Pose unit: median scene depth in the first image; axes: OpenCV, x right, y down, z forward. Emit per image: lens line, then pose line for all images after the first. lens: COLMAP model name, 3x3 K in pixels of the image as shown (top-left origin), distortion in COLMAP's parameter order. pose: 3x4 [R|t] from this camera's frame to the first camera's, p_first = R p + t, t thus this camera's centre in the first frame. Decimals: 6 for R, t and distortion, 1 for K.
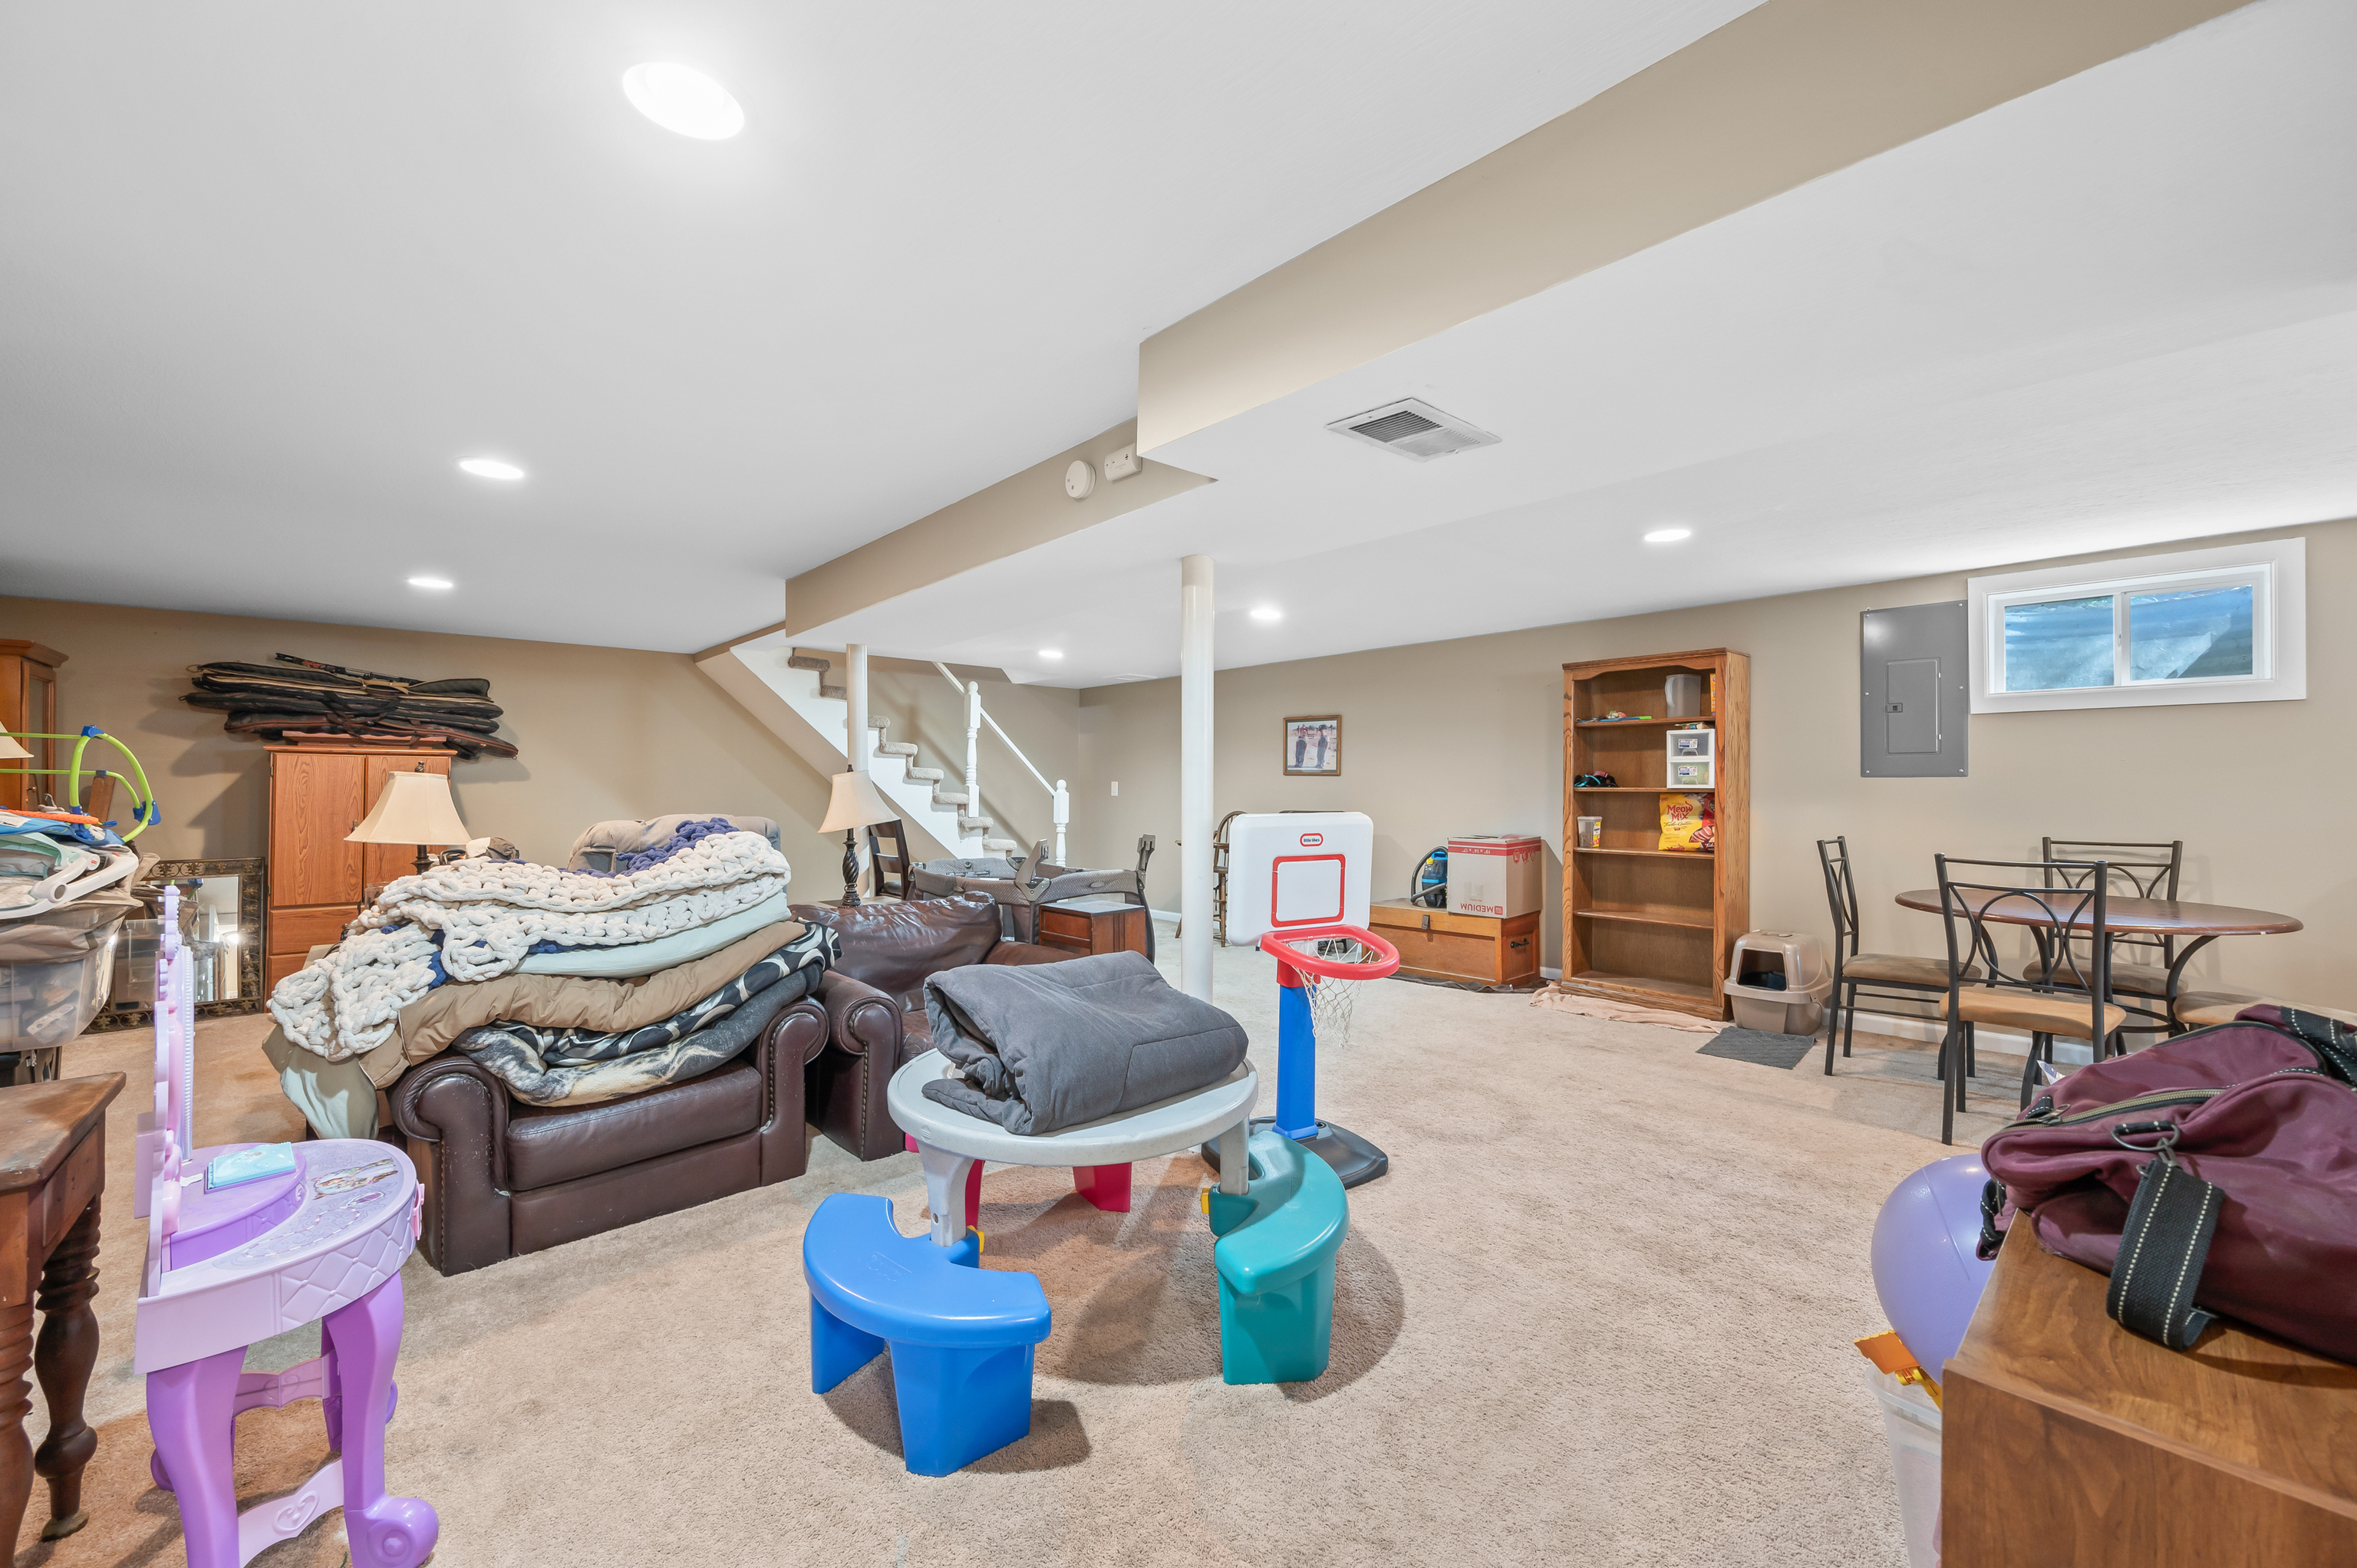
lens RADIAL K [[944.7, 0, 1130.6], [0, 944.7, 782.5], [0, 0, 1]] dist [0.007315, -0.000578]
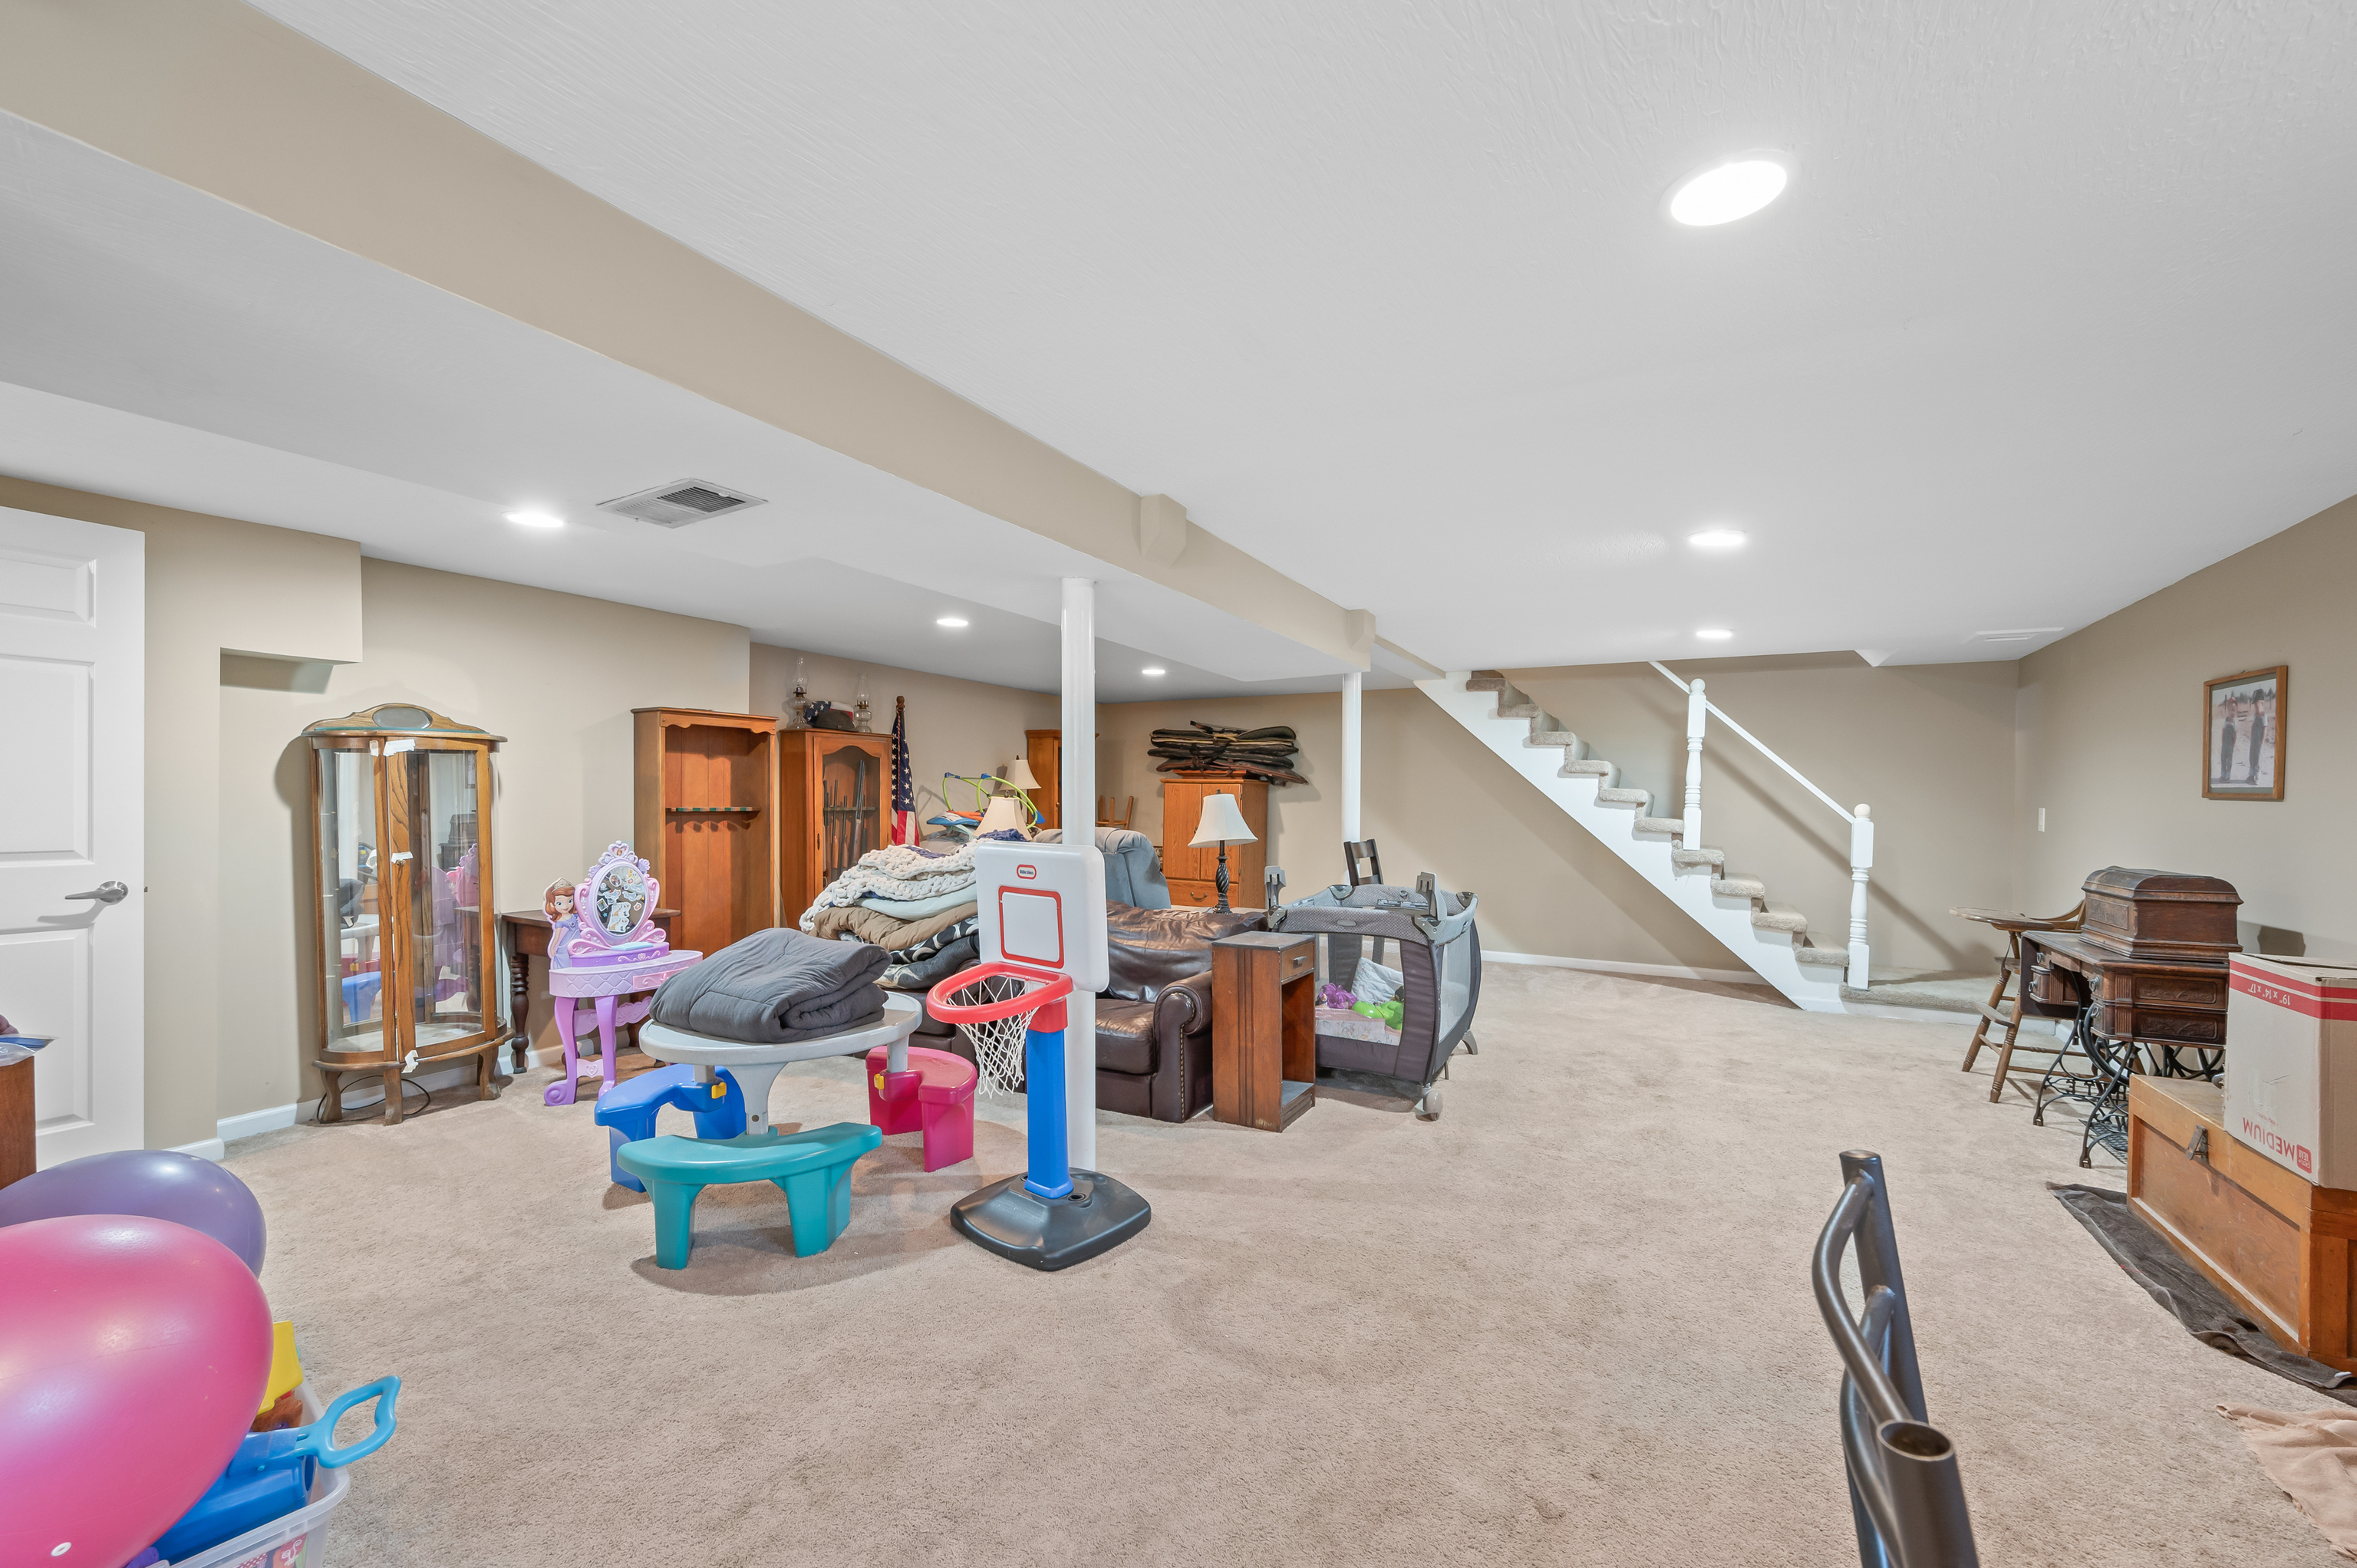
lens RADIAL K [[944.7, 0, 1177.6], [0, 944.7, 799.4], [0, 0, 1]] dist [0.007315, -0.000578]
pose [[0.337881, 0.003824, -0.941181, 0.628322], [-0.006034, 0.999980, 0.001896, -0.006876], [0.941169, 0.005038, 0.337897, 0.470278]]
